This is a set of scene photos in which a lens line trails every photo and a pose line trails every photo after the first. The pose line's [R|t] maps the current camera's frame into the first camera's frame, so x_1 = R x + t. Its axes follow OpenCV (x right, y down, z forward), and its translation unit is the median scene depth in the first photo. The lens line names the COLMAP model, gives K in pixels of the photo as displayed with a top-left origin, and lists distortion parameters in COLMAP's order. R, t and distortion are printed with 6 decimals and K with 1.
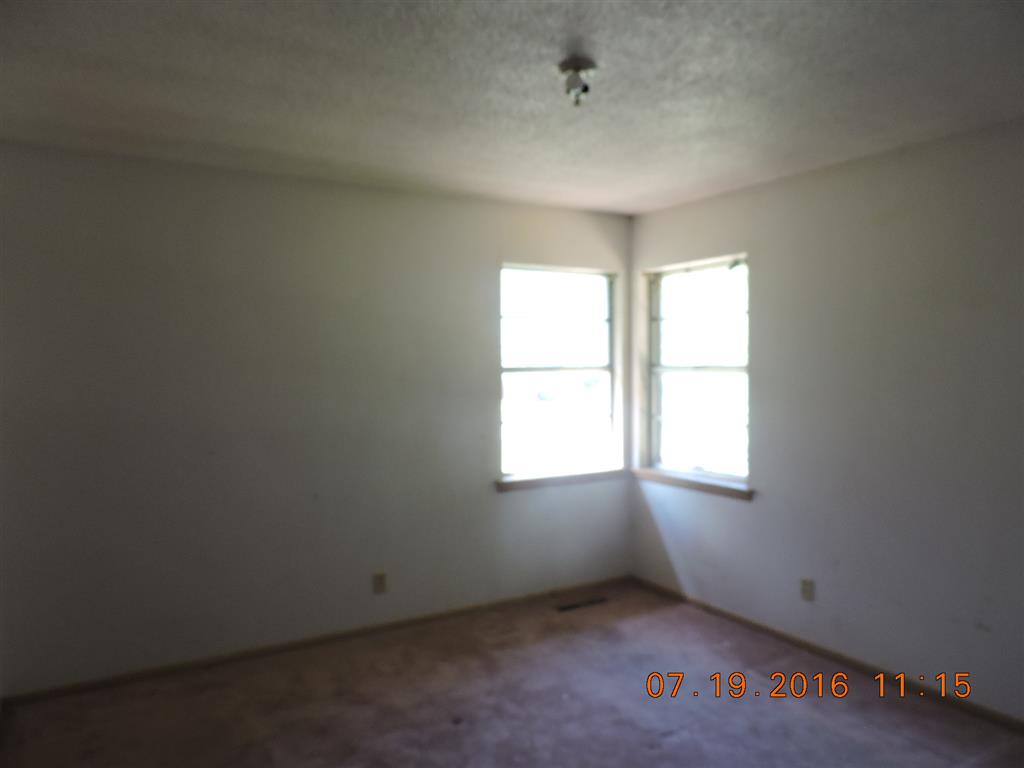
lens RADIAL K [[739.6, 0, 512.0], [0, 739.6, 384.0], [0, 0, 1]] dist [-0.010230, -0.003483]
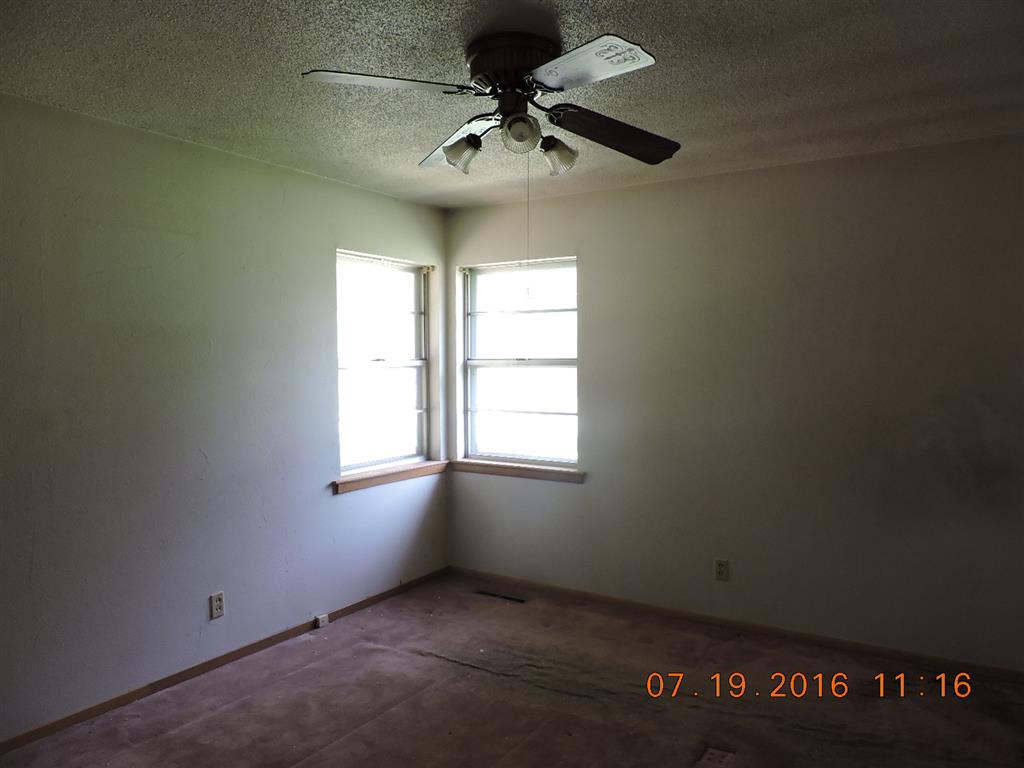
lens RADIAL K [[739.6, 0, 512.0], [0, 739.6, 384.0], [0, 0, 1]] dist [-0.010230, -0.003483]
pose [[0.895519, -0.006520, 0.444975, -0.215064], [0.005894, 0.999979, 0.002791, 0.007272], [-0.444984, 0.000124, 0.895538, 0.060637]]
